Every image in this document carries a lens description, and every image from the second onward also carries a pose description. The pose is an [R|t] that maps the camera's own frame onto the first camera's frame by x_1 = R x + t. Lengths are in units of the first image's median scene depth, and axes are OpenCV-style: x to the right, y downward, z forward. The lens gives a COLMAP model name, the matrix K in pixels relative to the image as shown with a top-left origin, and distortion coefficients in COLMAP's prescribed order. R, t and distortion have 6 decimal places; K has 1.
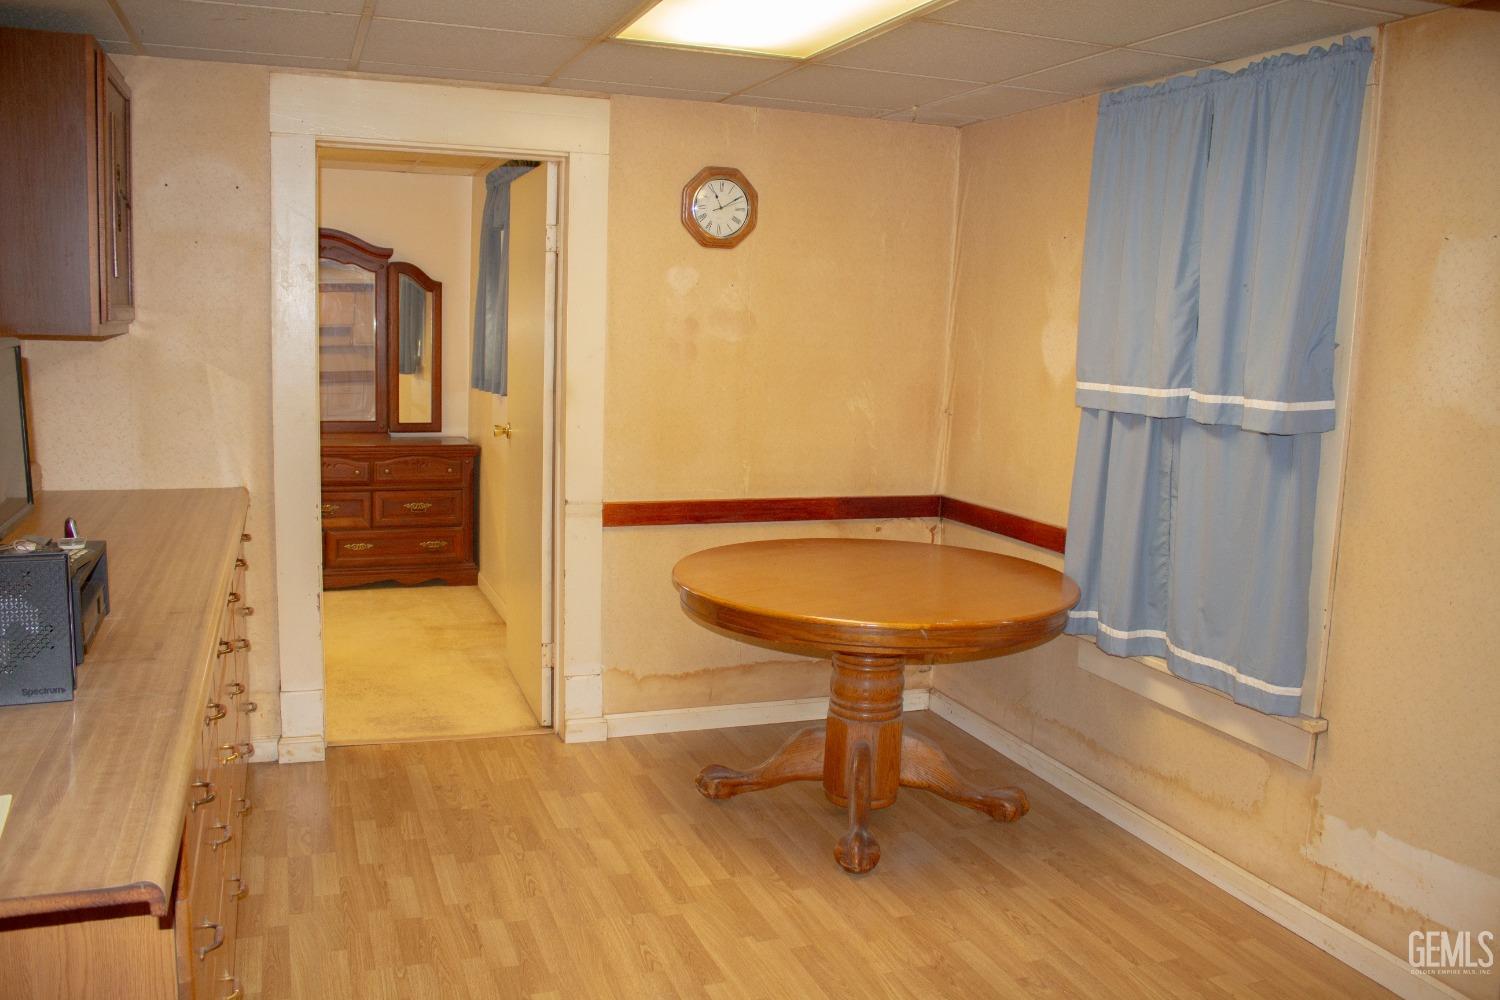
lens RADIAL K [[1243.4, 0, 746.5], [0, 1243.4, 492.5], [0, 0, 1]] dist [-0.158327, 0.132876]
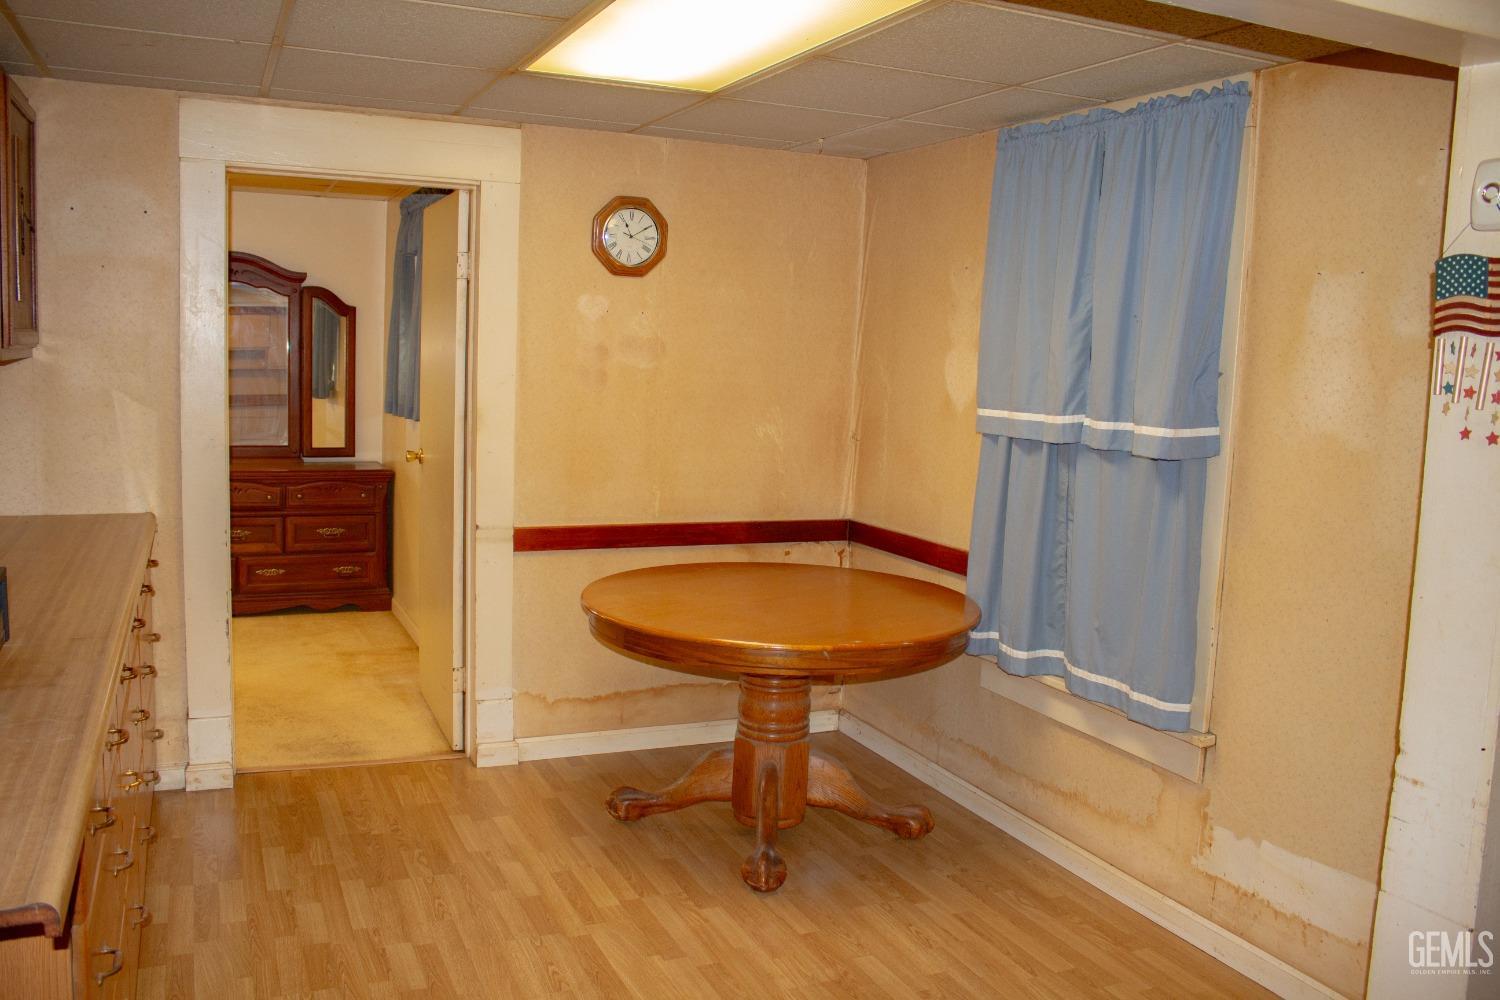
lens RADIAL K [[1243.4, 0, 746.5], [0, 1243.4, 492.5], [0, 0, 1]] dist [-0.158327, 0.132876]
pose [[0.997976, -0.001602, 0.063576, 0.011417], [0.002830, 0.999811, -0.019242, -0.000592], [-0.063533, 0.019383, 0.997792, -0.018273]]
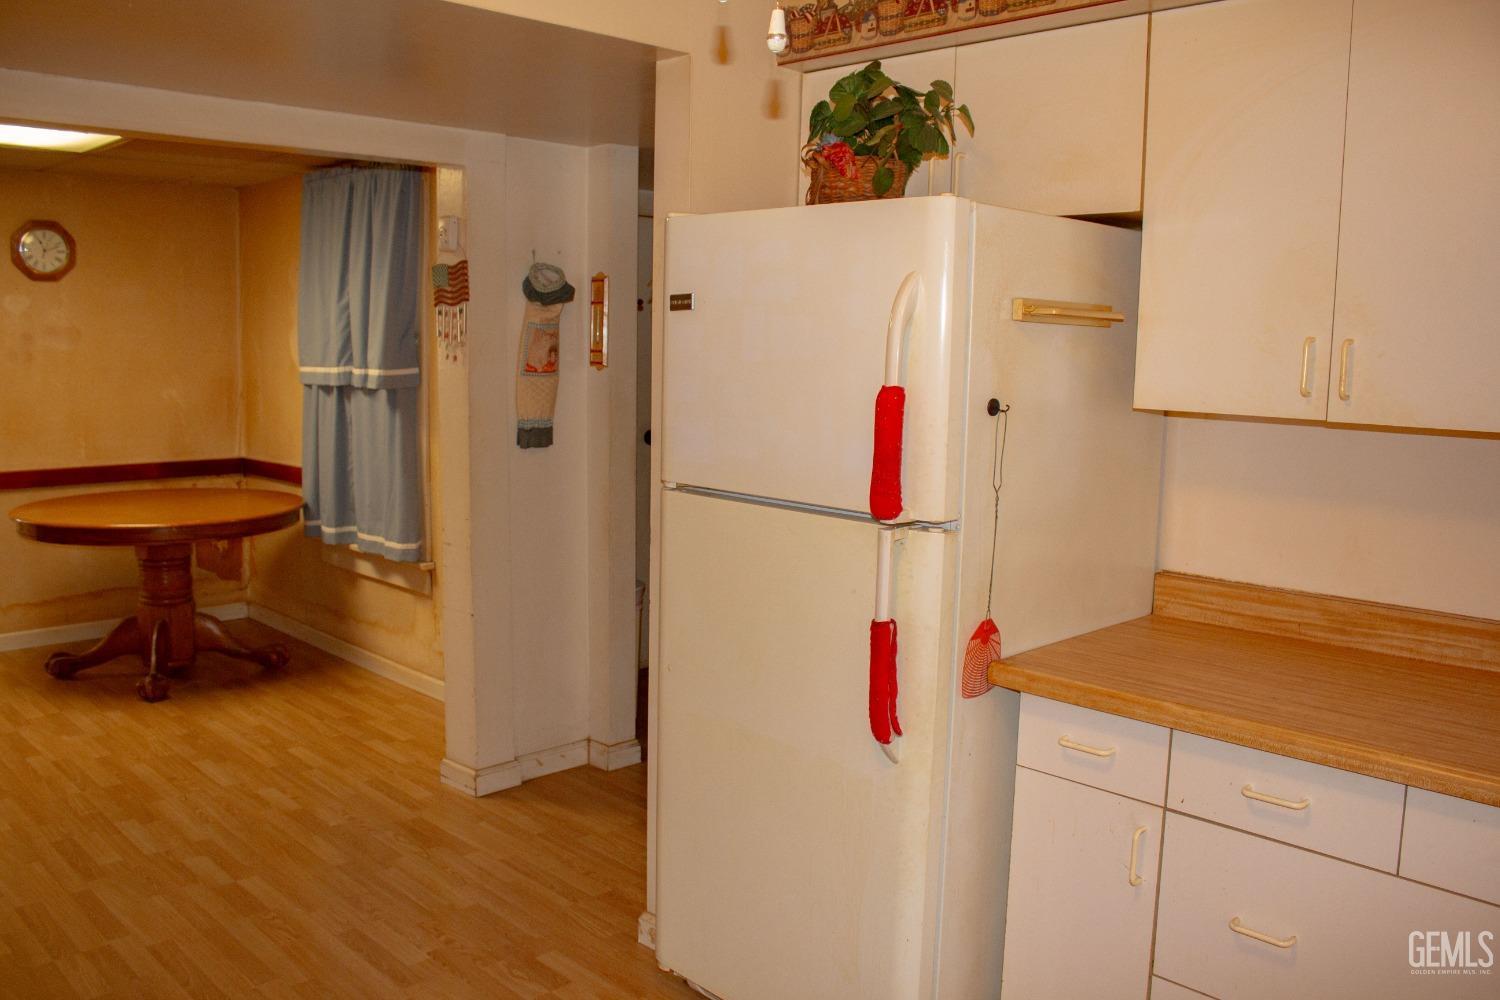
lens RADIAL K [[1243.4, 0, 746.5], [0, 1243.4, 492.5], [0, 0, 1]] dist [-0.158327, 0.132876]
pose [[0.915601, -0.064778, 0.396836, 0.183746], [0.068705, 0.997628, 0.004329, 0.100751], [-0.396175, 0.023301, 0.917879, -0.619517]]
